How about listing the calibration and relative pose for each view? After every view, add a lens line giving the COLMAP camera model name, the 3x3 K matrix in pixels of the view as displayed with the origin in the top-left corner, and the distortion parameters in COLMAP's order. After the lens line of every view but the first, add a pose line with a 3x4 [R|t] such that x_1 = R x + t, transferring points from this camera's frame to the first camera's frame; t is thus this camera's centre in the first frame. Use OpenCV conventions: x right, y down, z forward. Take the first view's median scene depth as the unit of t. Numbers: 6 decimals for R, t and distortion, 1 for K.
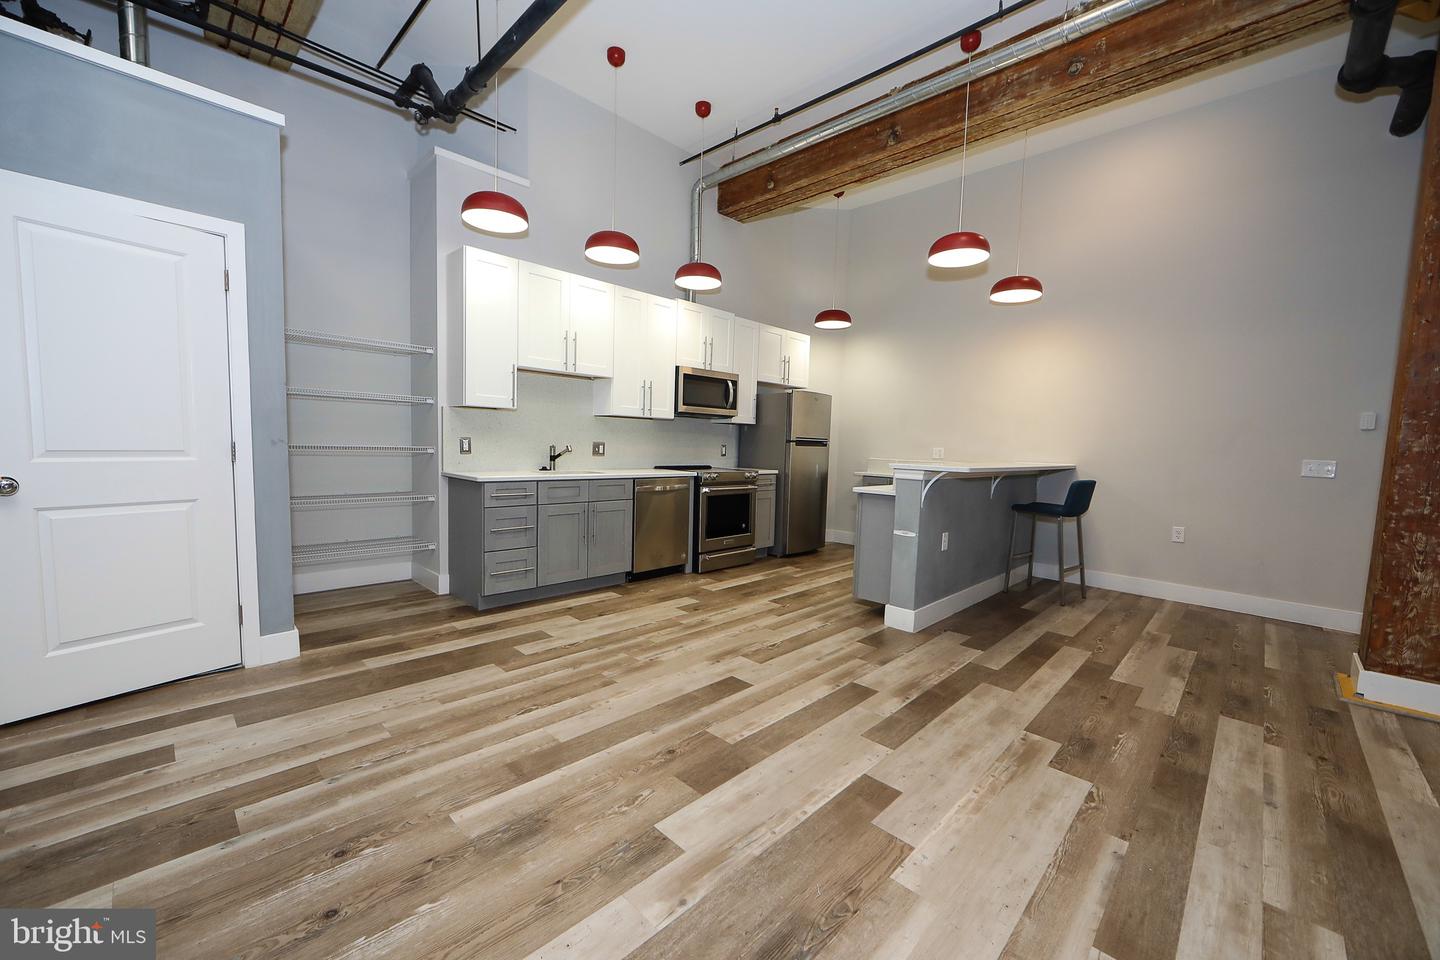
lens RADIAL K [[562.5, 0, 720.0], [0, 562.5, 480.0], [0, 0, 1]] dist [0.000120, 0.000053]
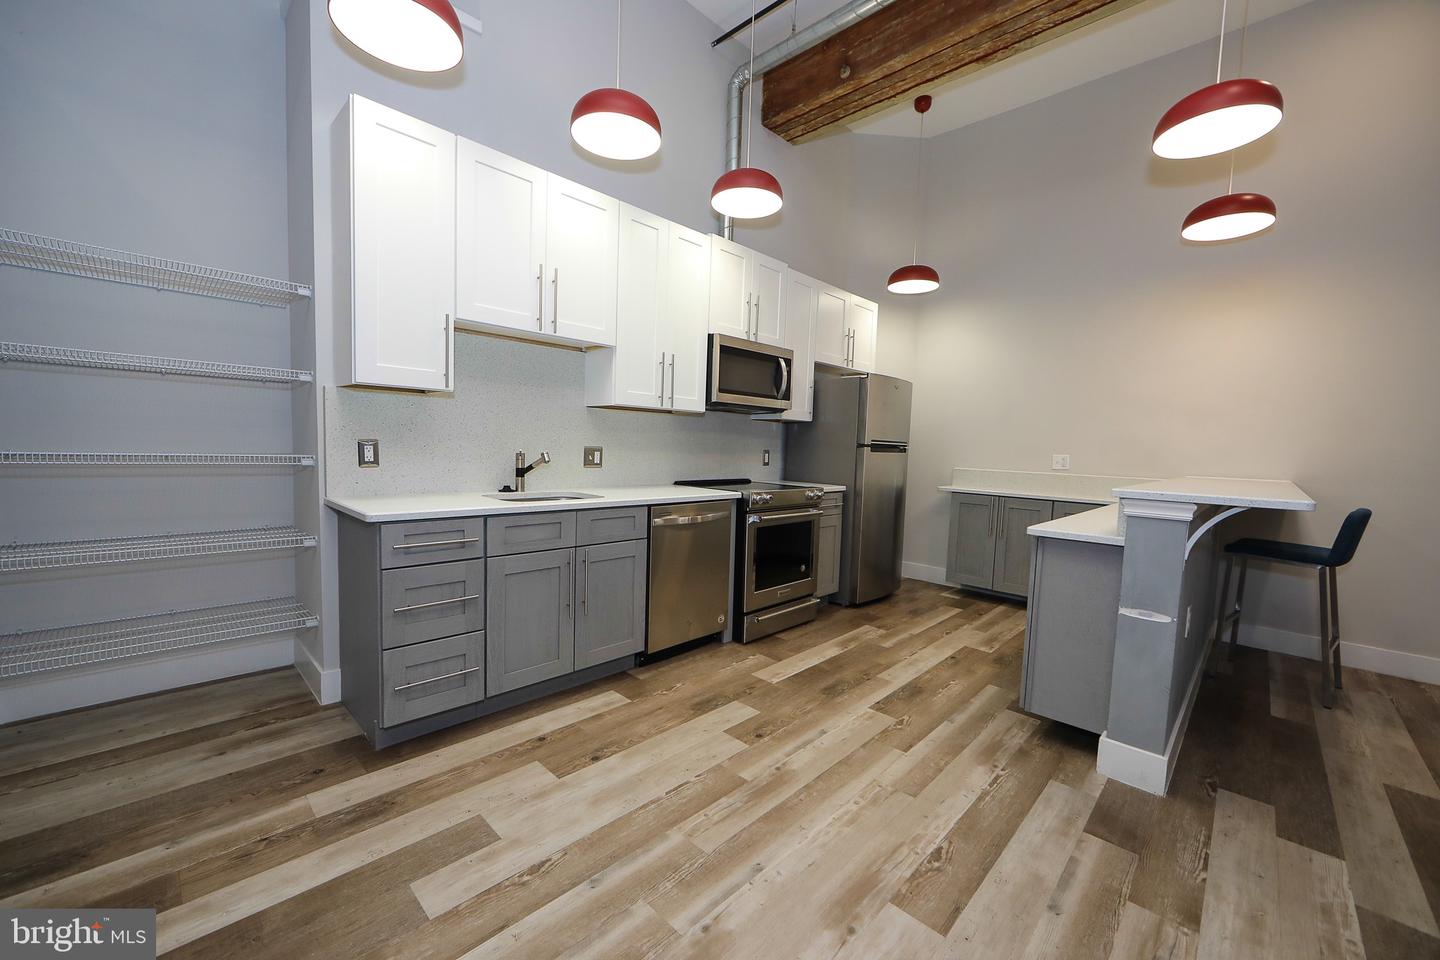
lens RADIAL K [[562.5, 0, 720.0], [0, 562.5, 480.0], [0, 0, 1]] dist [0.000120, 0.000053]
pose [[0.999969, 0.002218, 0.007491, -0.077272], [-0.002206, 0.999996, -0.001683, -0.029720], [-0.007495, 0.001666, 0.999971, 0.364974]]
